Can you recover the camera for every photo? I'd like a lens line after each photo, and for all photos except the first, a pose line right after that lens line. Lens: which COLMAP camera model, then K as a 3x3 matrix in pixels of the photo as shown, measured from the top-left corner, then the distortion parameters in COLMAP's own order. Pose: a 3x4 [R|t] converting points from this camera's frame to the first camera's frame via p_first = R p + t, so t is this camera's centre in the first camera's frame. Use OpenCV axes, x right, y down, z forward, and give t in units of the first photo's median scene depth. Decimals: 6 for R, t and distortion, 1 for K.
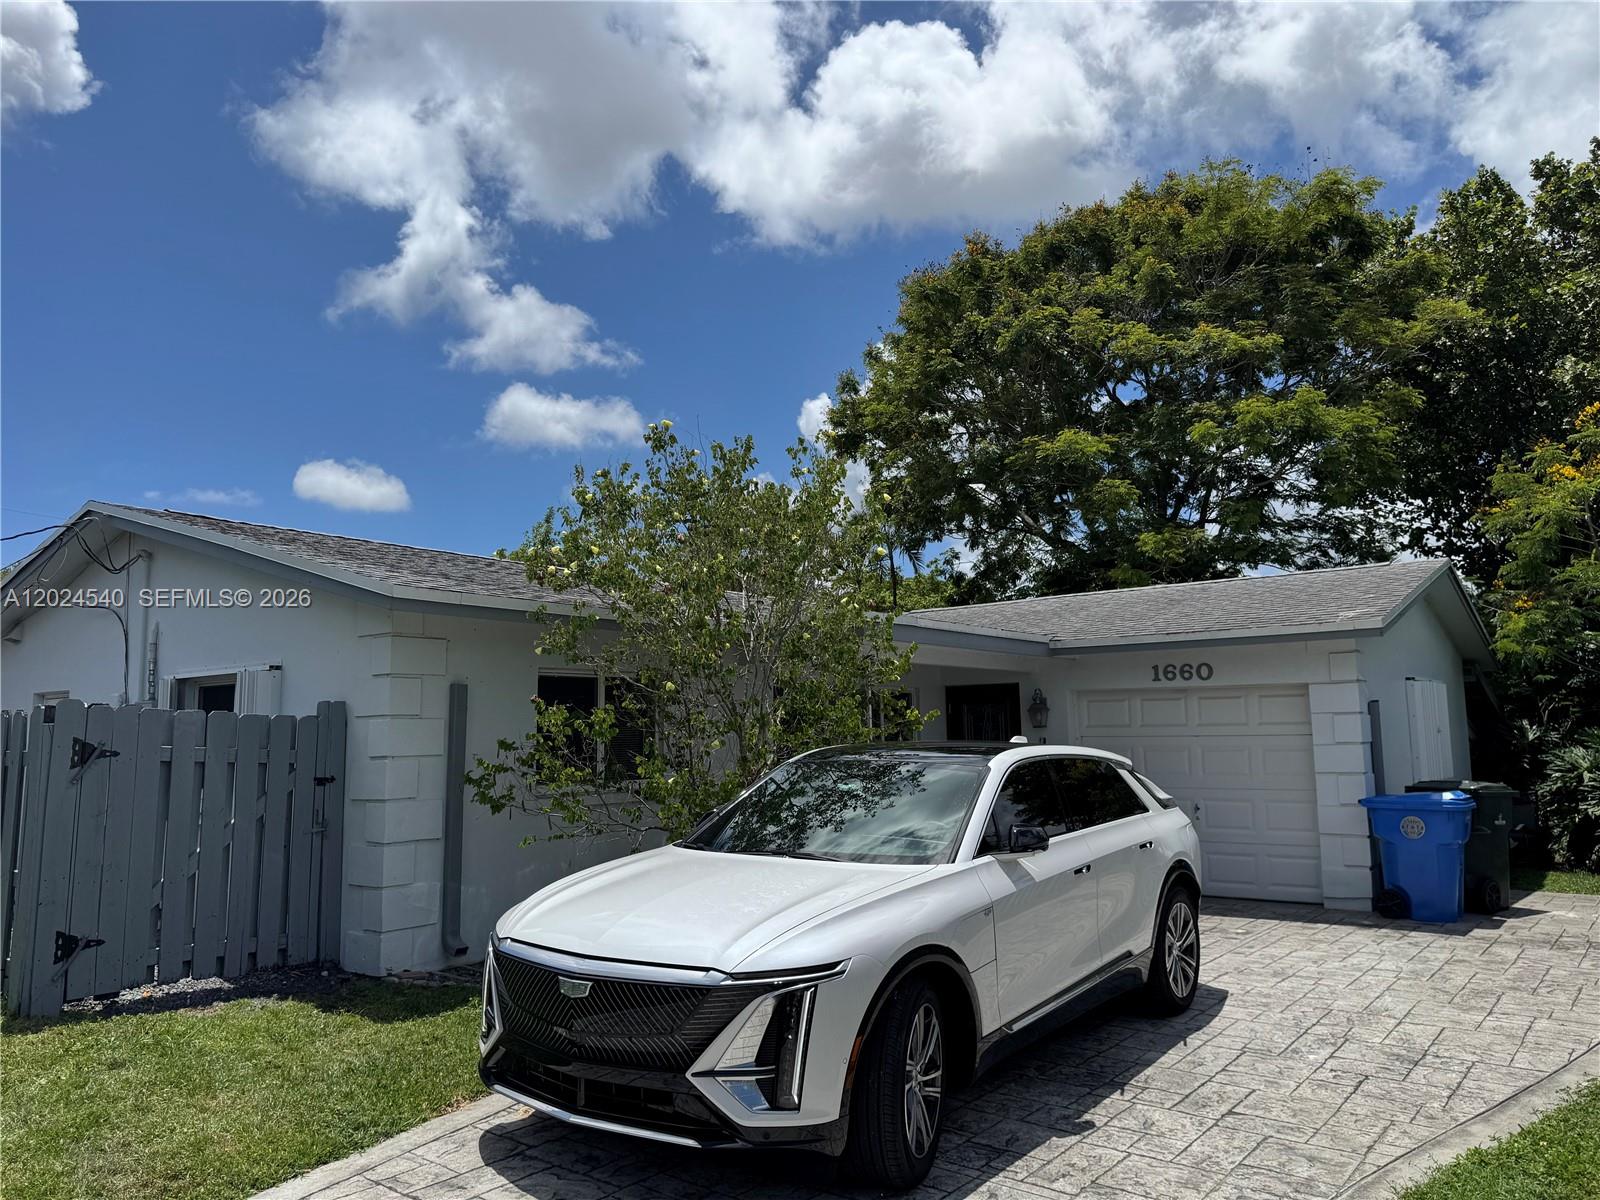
lens RADIAL K [[1119.0, 0, 808.8], [0, 1119.0, 595.1], [0, 0, 1]] dist [0.072002, -0.086149]
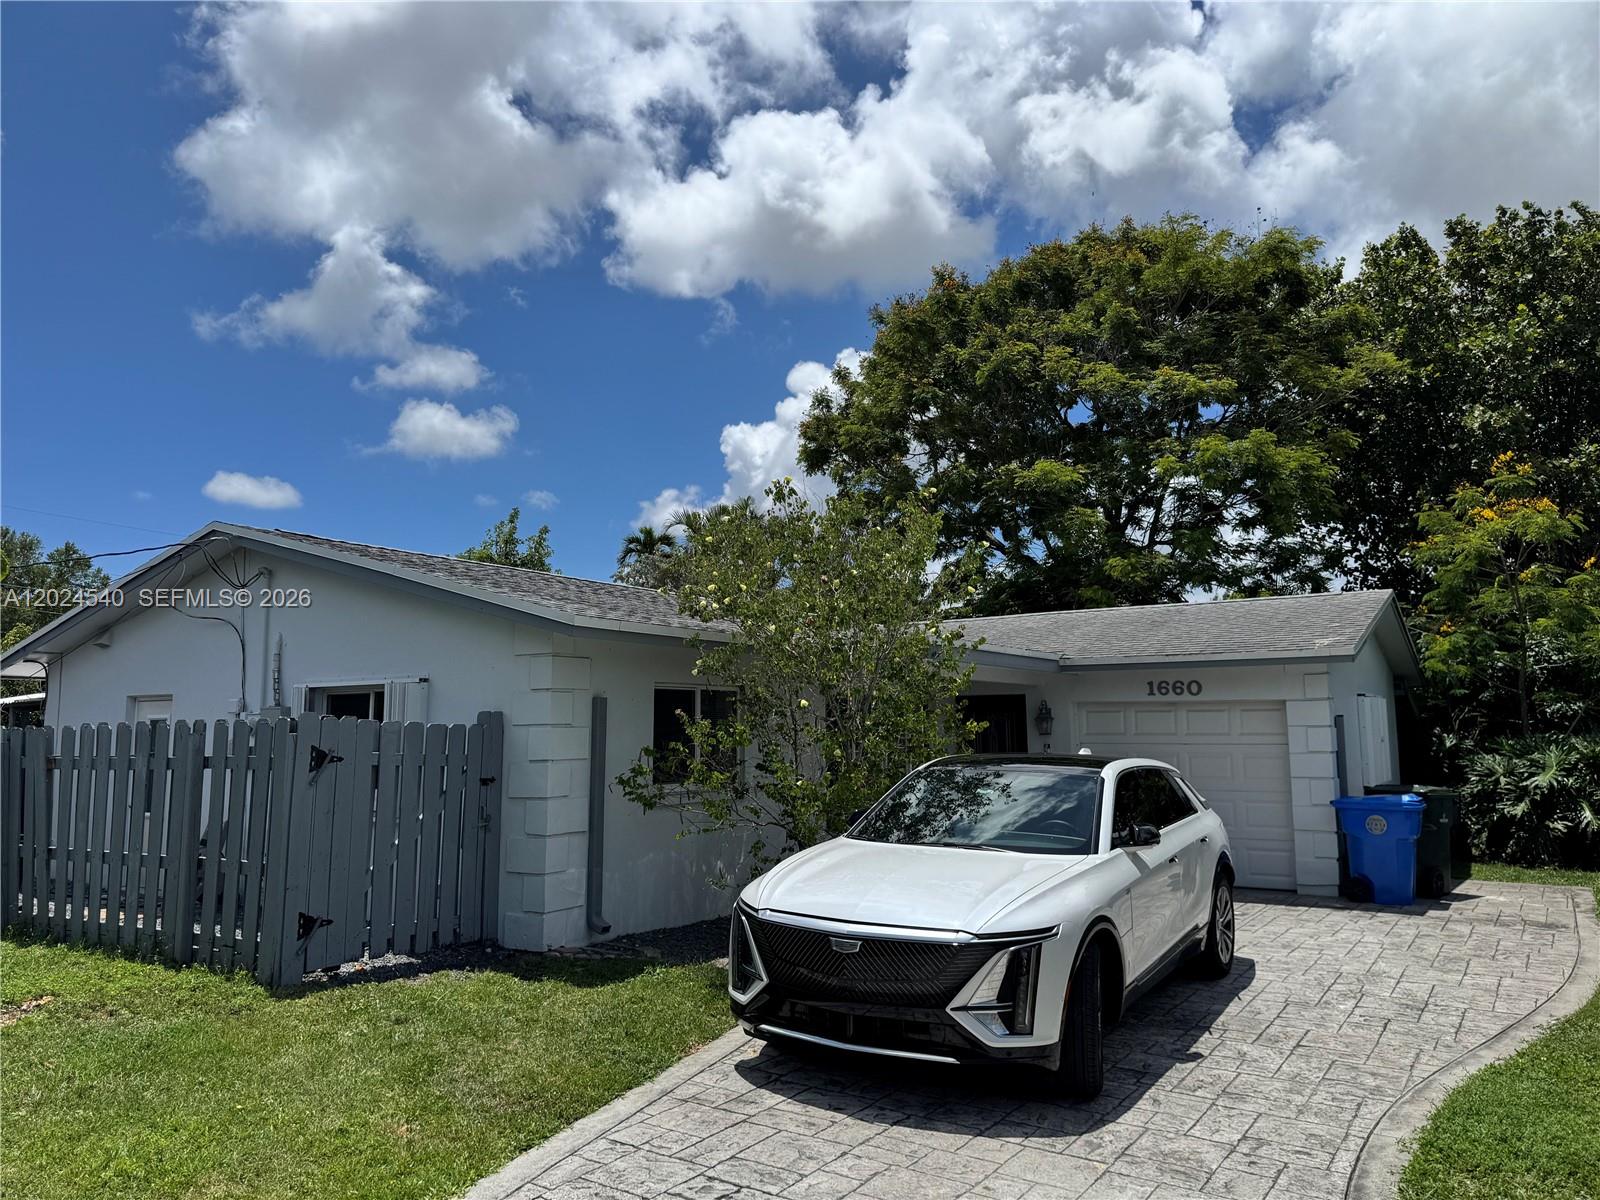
lens RADIAL K [[1119.0, 0, 806.9], [0, 1119.0, 589.0], [0, 0, 1]] dist [0.072002, -0.086149]
pose [[0.996644, 0.018233, 0.079798, -0.155892], [-0.018154, 0.999834, -0.001717, -0.027250], [-0.079816, 0.000263, 0.996810, -0.127944]]
